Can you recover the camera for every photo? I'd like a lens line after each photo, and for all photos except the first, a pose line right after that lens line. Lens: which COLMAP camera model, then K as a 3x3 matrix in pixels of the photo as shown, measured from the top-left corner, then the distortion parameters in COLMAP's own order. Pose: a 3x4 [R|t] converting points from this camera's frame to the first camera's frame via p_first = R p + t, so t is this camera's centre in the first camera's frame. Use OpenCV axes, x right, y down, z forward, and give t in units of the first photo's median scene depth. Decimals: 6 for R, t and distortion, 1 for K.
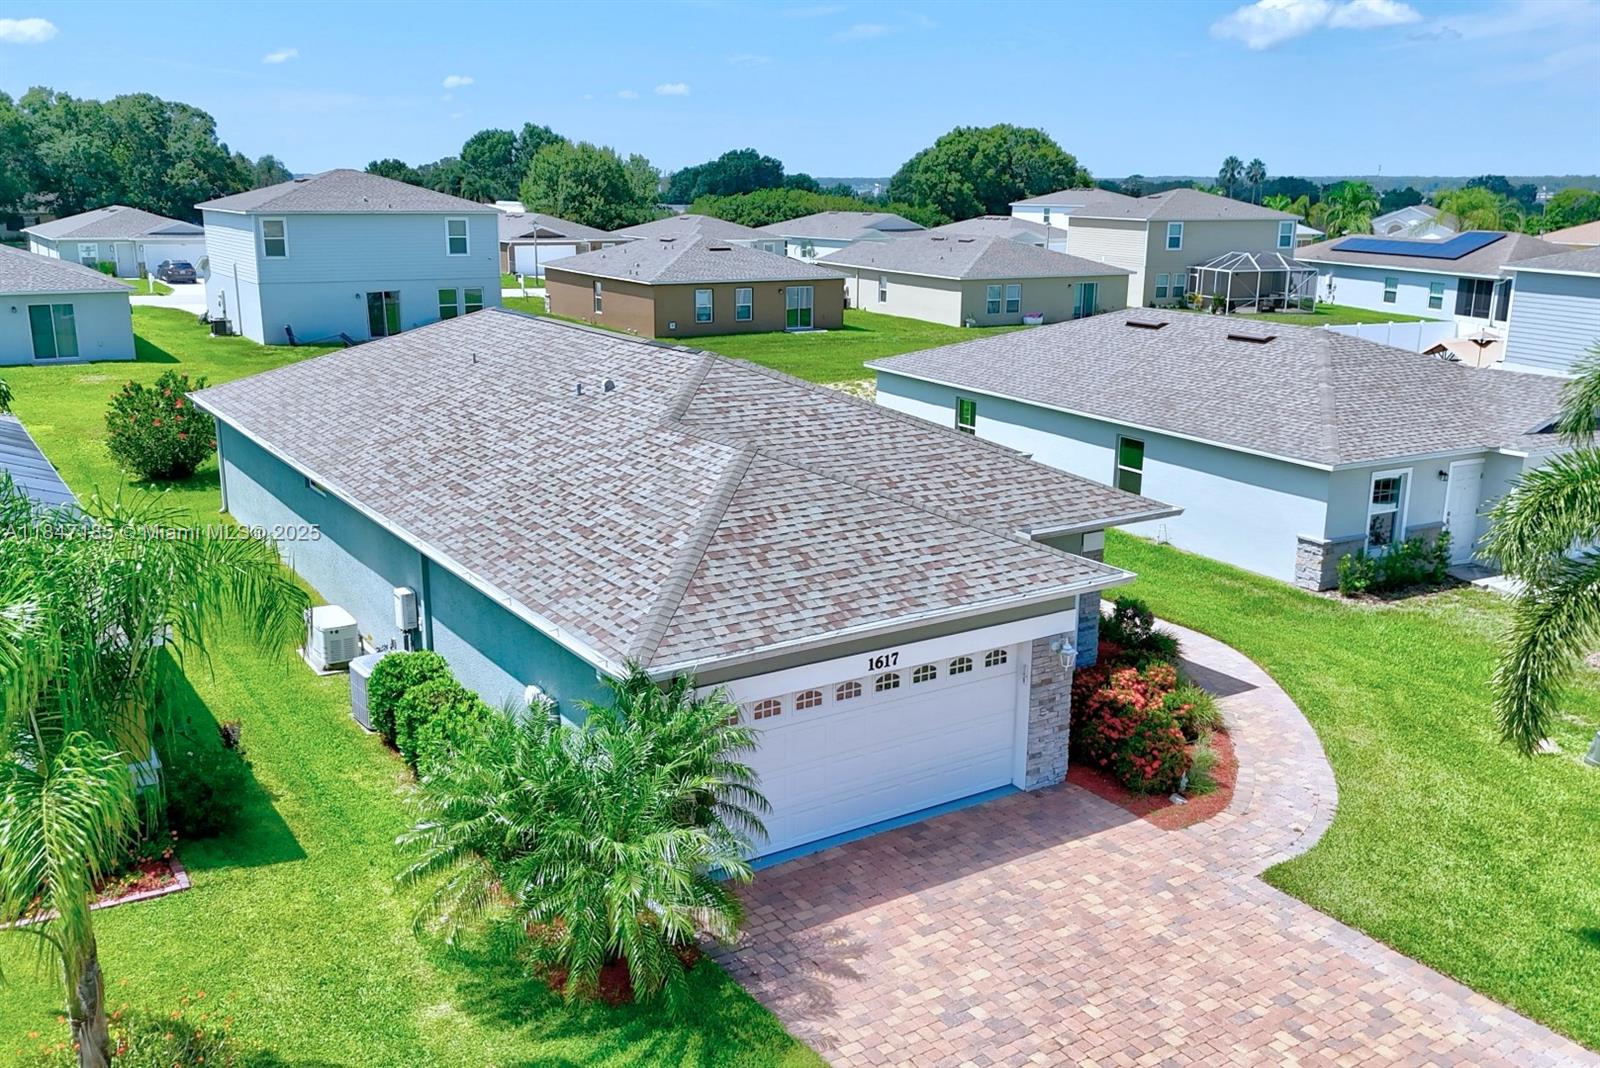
lens RADIAL K [[1395.0, 0, 800.0], [0, 1395.0, 534.0], [0, 0, 1]] dist [0.083921, -0.104095]
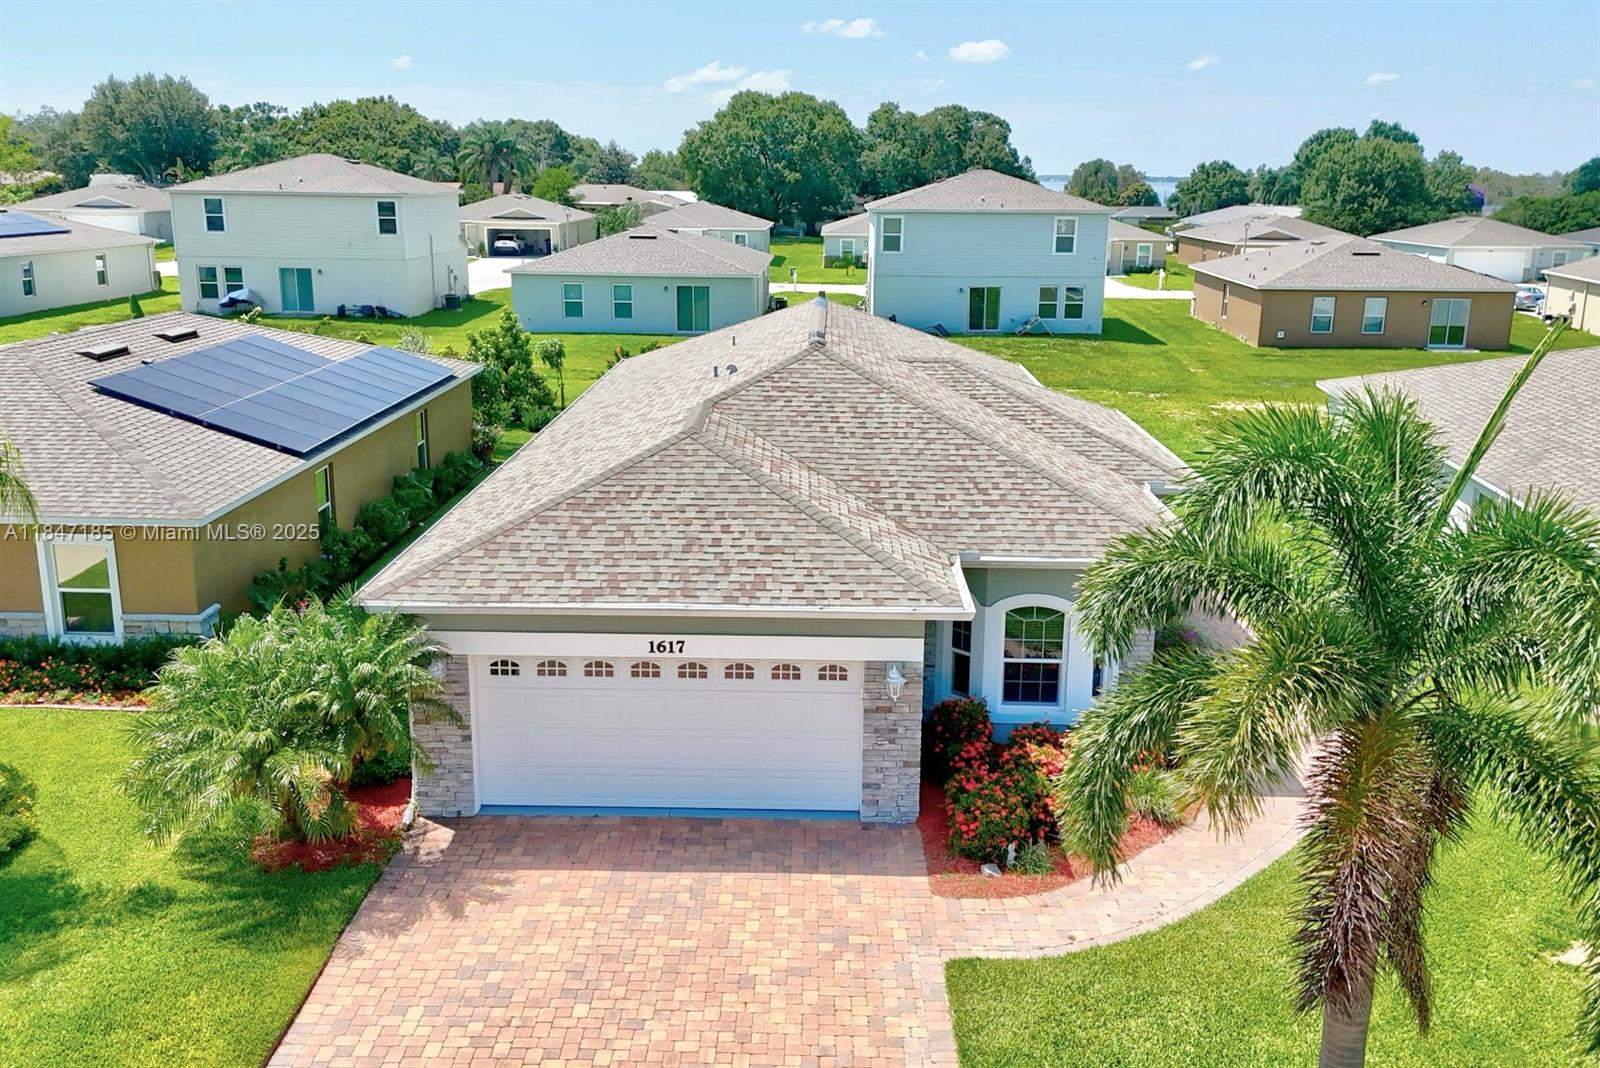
lens RADIAL K [[1395.0, 0, 800.0], [0, 1395.0, 534.0], [0, 0, 1]] dist [0.083921, -0.104095]
pose [[0.826951, 0.140199, -0.544515, 0.193013], [-0.141142, 0.989167, 0.040335, -0.012529], [0.544271, 0.043499, 0.837781, 0.056528]]
